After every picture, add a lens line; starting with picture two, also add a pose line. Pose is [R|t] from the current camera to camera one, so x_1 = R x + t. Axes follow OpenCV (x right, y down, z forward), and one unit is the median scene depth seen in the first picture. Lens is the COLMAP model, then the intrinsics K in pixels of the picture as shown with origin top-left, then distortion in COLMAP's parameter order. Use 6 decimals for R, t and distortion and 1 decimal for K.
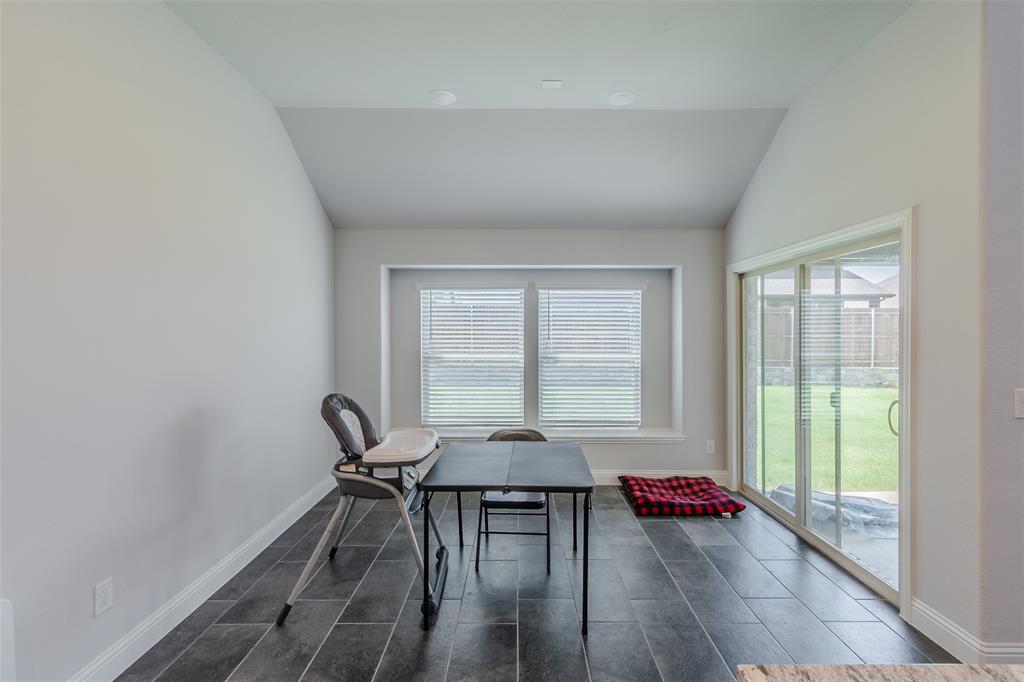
lens RADIAL K [[447.5, 0, 513.7], [0, 447.5, 348.5], [0, 0, 1]] dist [0.001725, 0.000905]
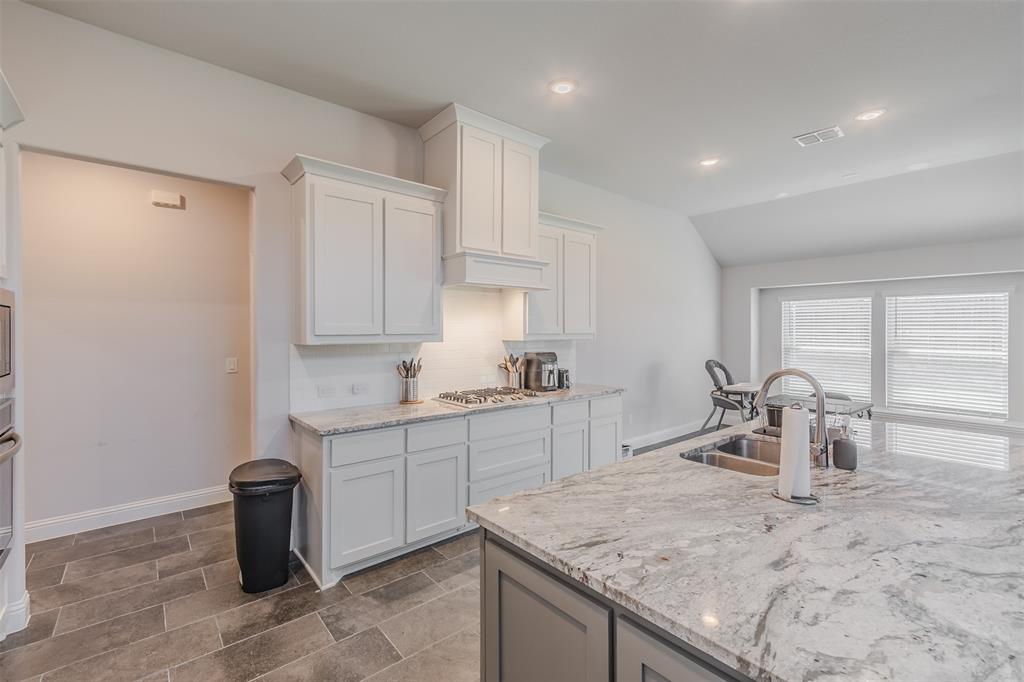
lens RADIAL K [[447.5, 0, 518.2], [0, 447.5, 328.8], [0, 0, 1]] dist [0.001725, 0.000905]
pose [[0.660987, -0.005350, -0.750378, 0.348711], [-0.030399, 0.998963, -0.033900, 0.033644], [0.749781, 0.045218, 0.660139, -0.652739]]
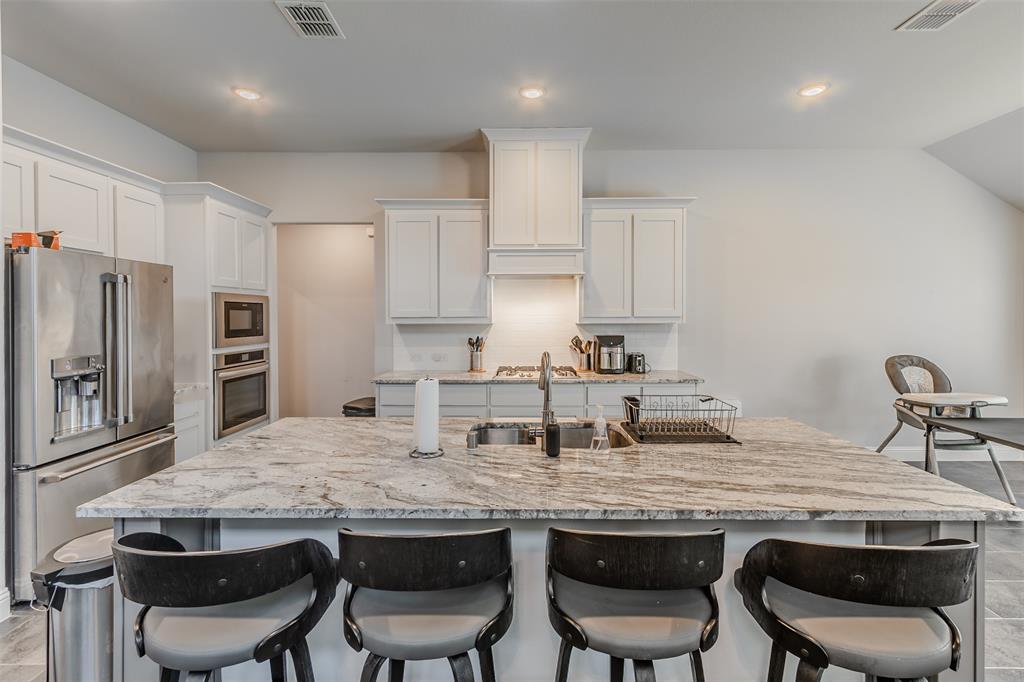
lens RADIAL K [[447.5, 0, 514.0], [0, 447.5, 321.4], [0, 0, 1]] dist [0.001725, 0.000905]
pose [[0.019395, 0.013803, -0.999717, 0.641812], [-0.039318, 0.999142, 0.013032, 0.014577], [0.999039, 0.039054, 0.019921, -0.195481]]
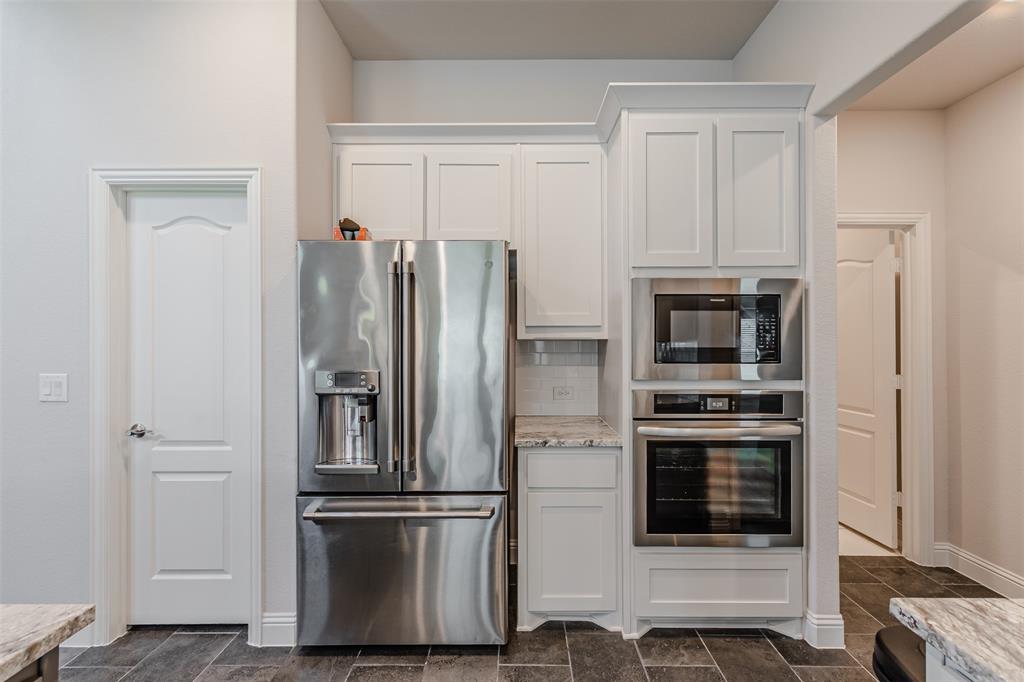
lens RADIAL K [[447.5, 0, 505.3], [0, 447.5, 338.8], [0, 0, 1]] dist [0.001725, 0.000905]
pose [[-0.999698, 0.001379, -0.024542, -0.091977], [0.000306, 0.999045, 0.043683, 0.035393], [0.024579, 0.043662, -0.998744, -0.278442]]
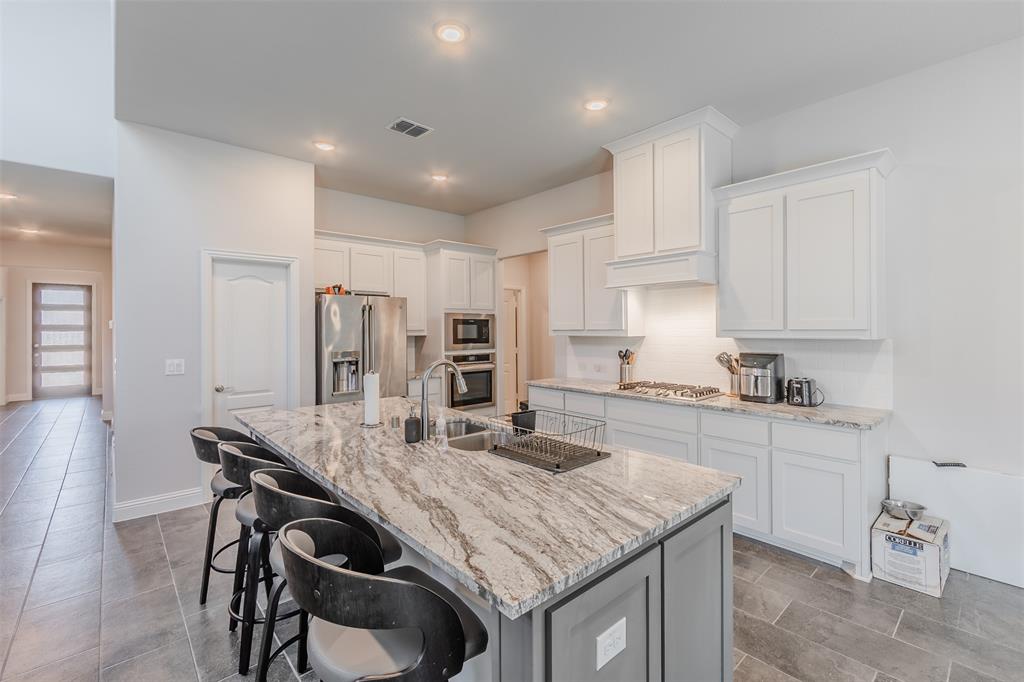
lens RADIAL K [[447.5, 0, 517.6], [0, 447.5, 322.1], [0, 0, 1]] dist [0.001725, 0.000905]
pose [[-0.716859, -0.004474, -0.697203, 0.502039], [-0.022434, 0.999610, 0.016652, -0.007255], [0.696857, 0.027579, -0.716680, 0.300861]]
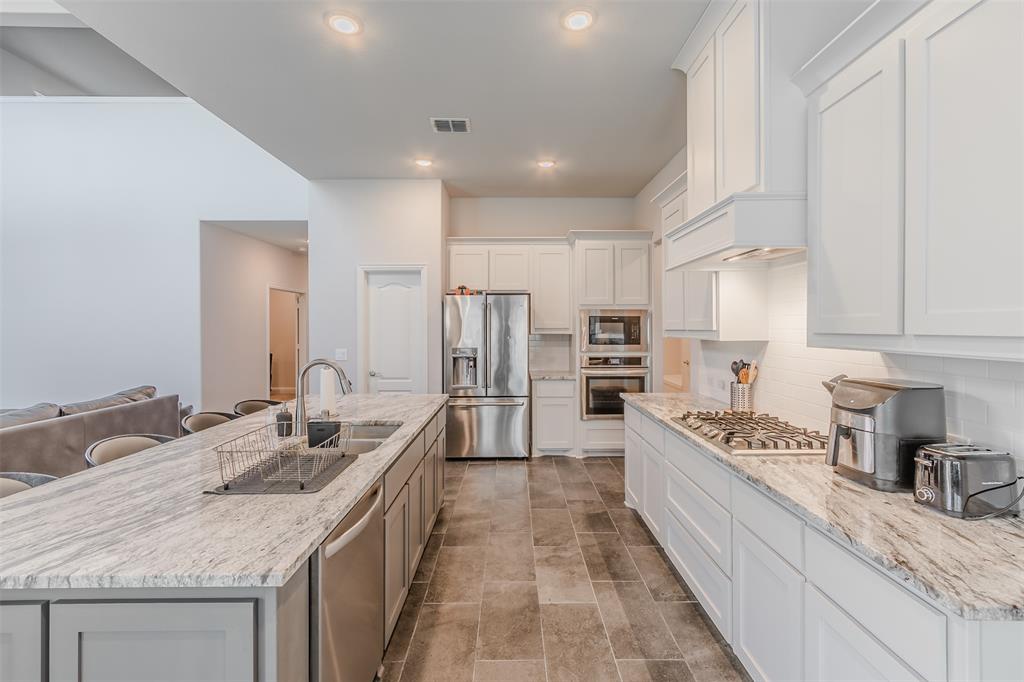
lens RADIAL K [[447.5, 0, 517.3], [0, 447.5, 327.7], [0, 0, 1]] dist [0.001725, 0.000905]
pose [[-0.999222, 0.002466, -0.039356, -0.032474], [0.000695, 0.998989, 0.044961, -0.013539], [0.039427, 0.044898, -0.998213, 0.401173]]
